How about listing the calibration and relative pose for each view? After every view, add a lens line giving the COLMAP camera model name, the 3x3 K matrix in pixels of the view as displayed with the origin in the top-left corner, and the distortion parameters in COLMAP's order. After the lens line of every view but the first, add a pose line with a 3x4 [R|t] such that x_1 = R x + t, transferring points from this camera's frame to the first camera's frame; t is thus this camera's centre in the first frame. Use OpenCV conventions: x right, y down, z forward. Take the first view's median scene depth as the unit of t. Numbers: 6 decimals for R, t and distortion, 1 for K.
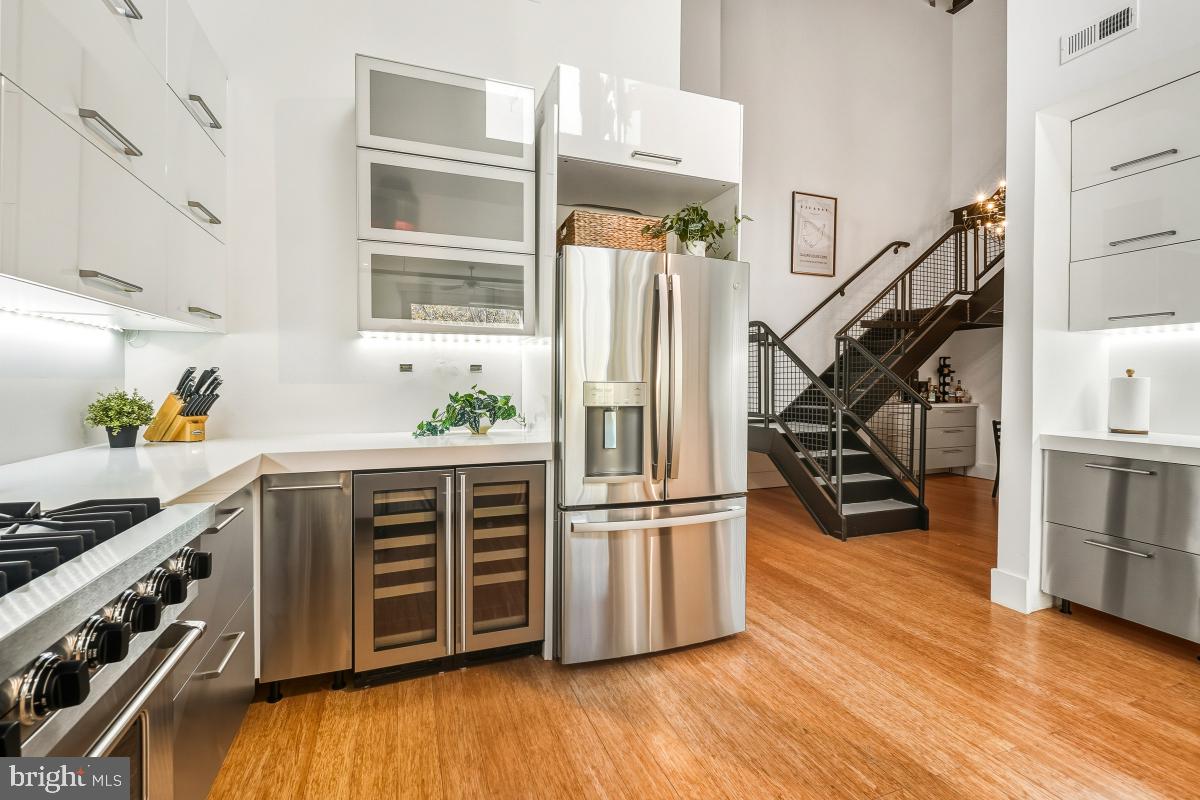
lens RADIAL K [[530.3, 0, 596.0], [0, 530.3, 392.1], [0, 0, 1]] dist [-0.014695, 0.006176]
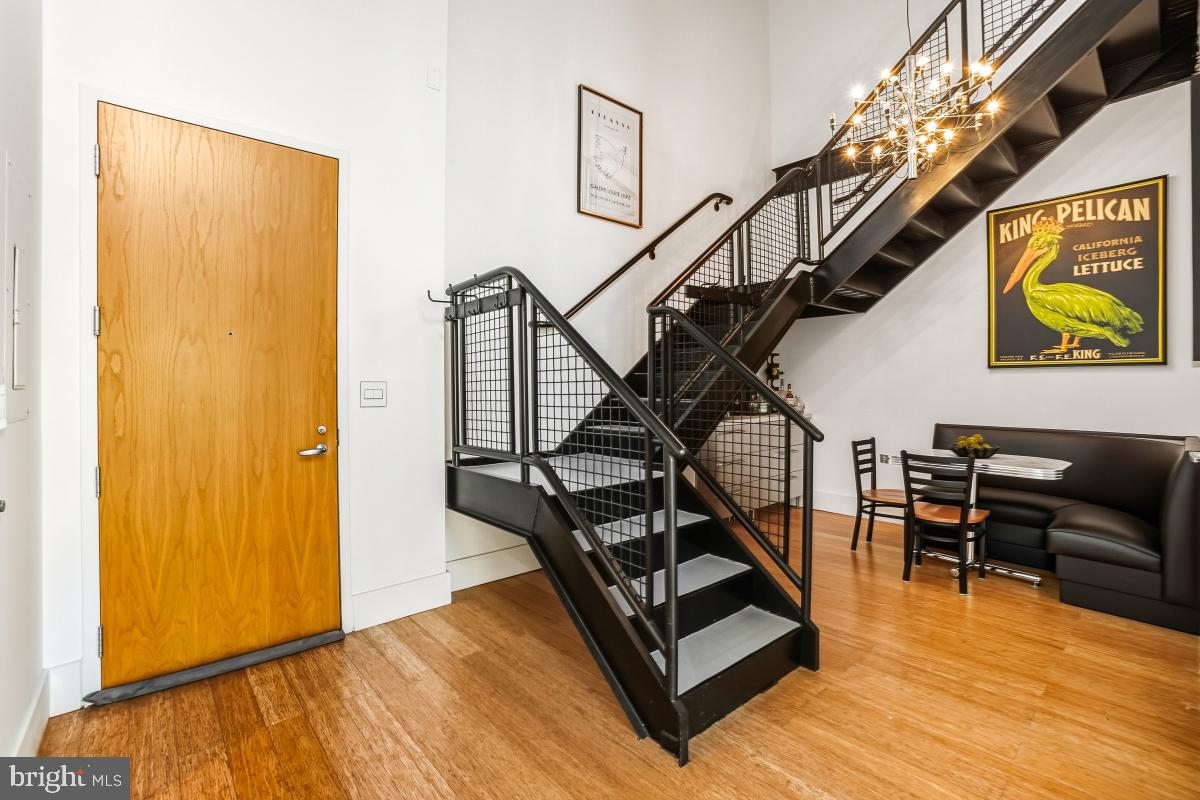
lens RADIAL K [[530.3, 0, 594.8], [0, 530.3, 392.5], [0, 0, 1]] dist [-0.014695, 0.006176]
pose [[0.938384, -0.010368, 0.345440, 0.195245], [0.013325, 0.999892, -0.006185, -0.011317], [-0.345338, 0.010407, 0.938421, 0.471800]]
